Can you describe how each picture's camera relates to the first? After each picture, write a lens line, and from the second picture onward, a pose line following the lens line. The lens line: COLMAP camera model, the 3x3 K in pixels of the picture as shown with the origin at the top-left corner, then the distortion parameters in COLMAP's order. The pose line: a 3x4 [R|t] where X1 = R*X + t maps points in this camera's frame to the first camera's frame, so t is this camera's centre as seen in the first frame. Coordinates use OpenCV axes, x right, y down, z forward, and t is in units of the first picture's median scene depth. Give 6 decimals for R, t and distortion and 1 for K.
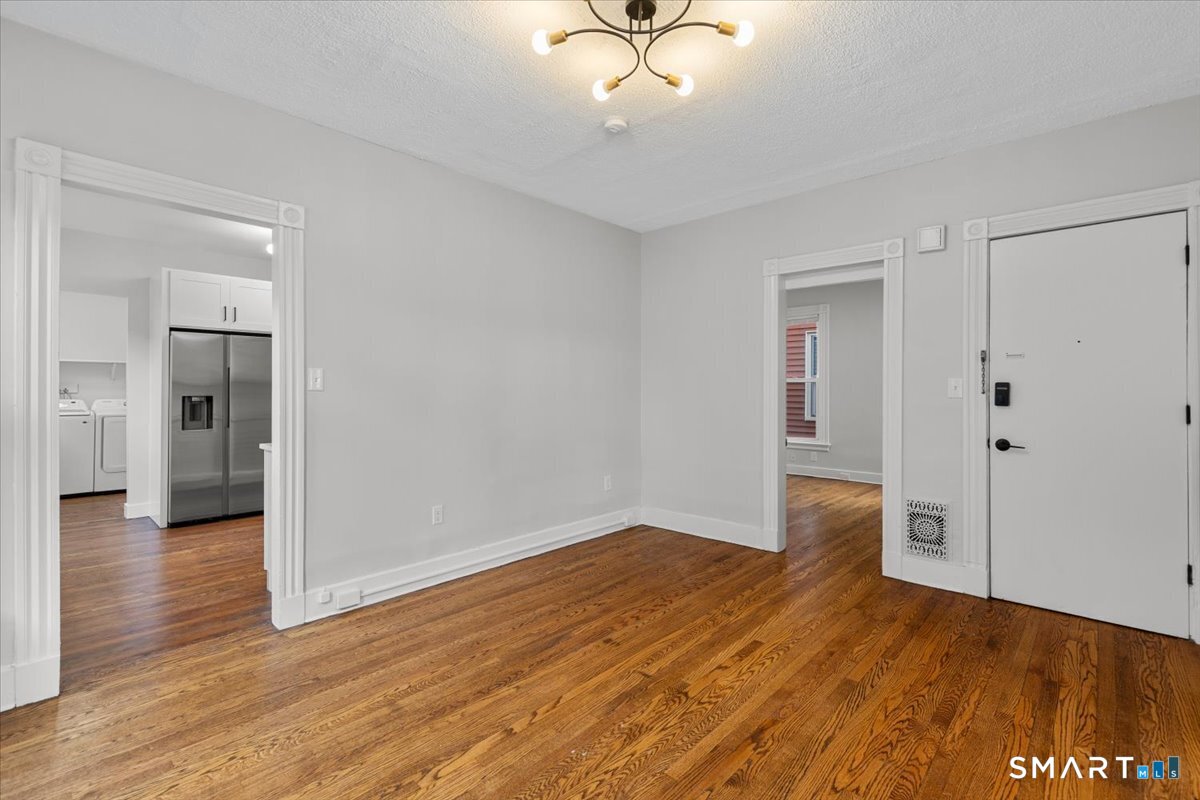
lens RADIAL K [[547.2, 0, 610.9], [0, 547.2, 387.8], [0, 0, 1]] dist [0.006869, -0.000272]
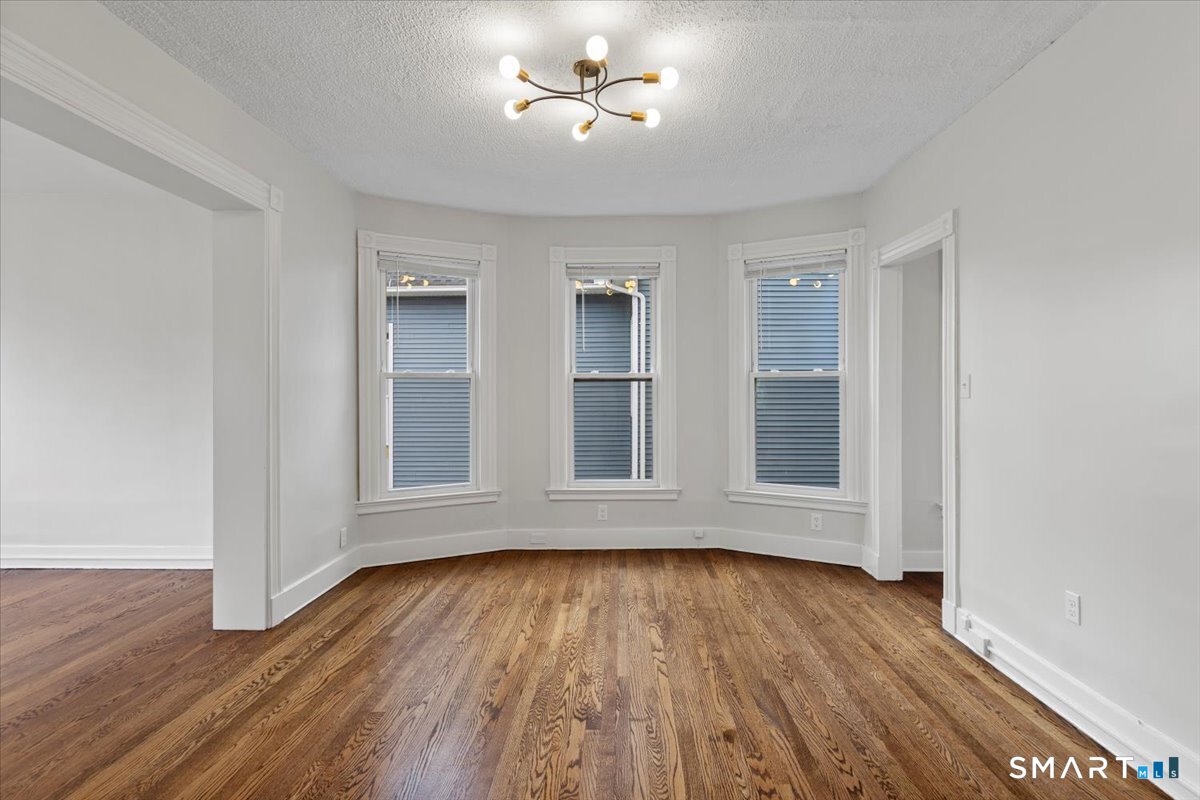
lens RADIAL K [[605.1, 0, 611.7], [0, 605.1, 394.0], [0, 0, 1]] dist [0.007323, 0.000005]
pose [[-0.747202, 0.004724, -0.664581, 0.775758], [0.001630, 0.999985, 0.005275, -0.009380], [0.664595, 0.002858, -0.747198, 1.783758]]
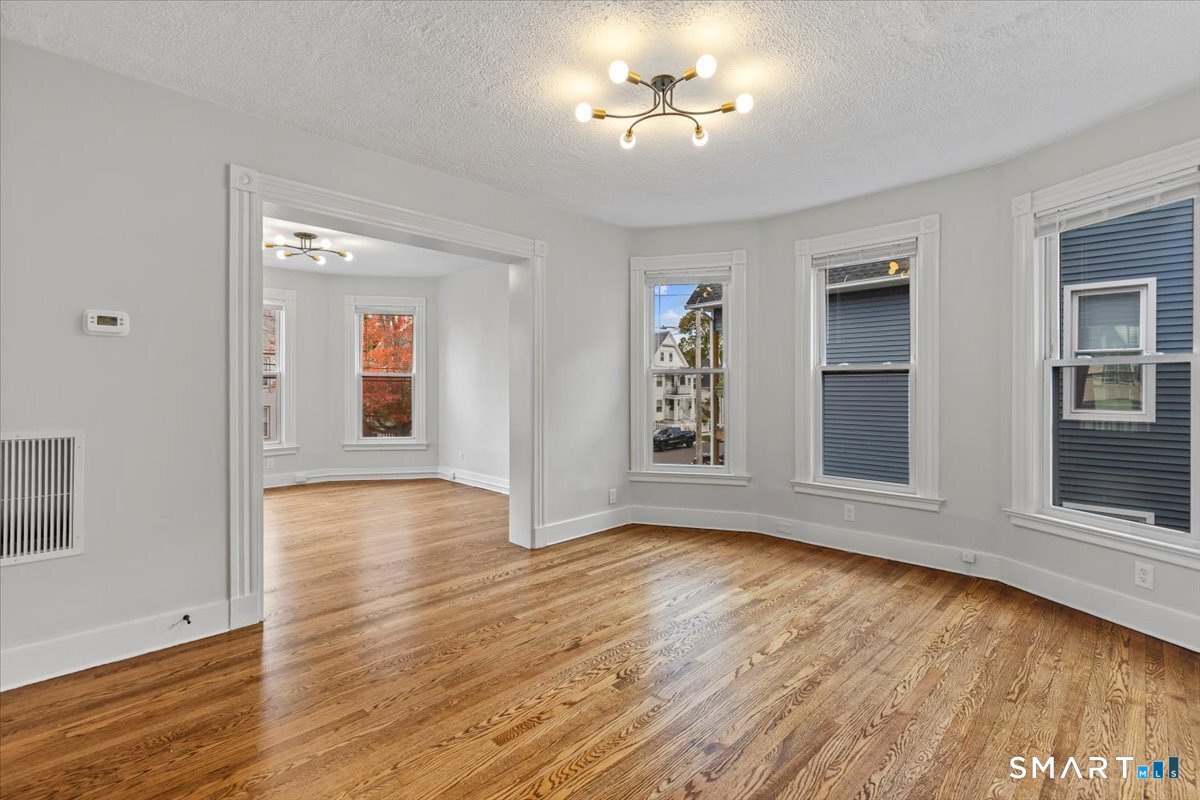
lens RADIAL K [[547.2, 0, 610.9], [0, 547.2, 387.8], [0, 0, 1]] dist [0.006869, -0.000272]
pose [[-0.999513, -0.000709, 0.031187, 0.116648], [-0.000567, 0.999989, 0.004551, -0.004028], [-0.031190, 0.004531, -0.999503, 2.016660]]
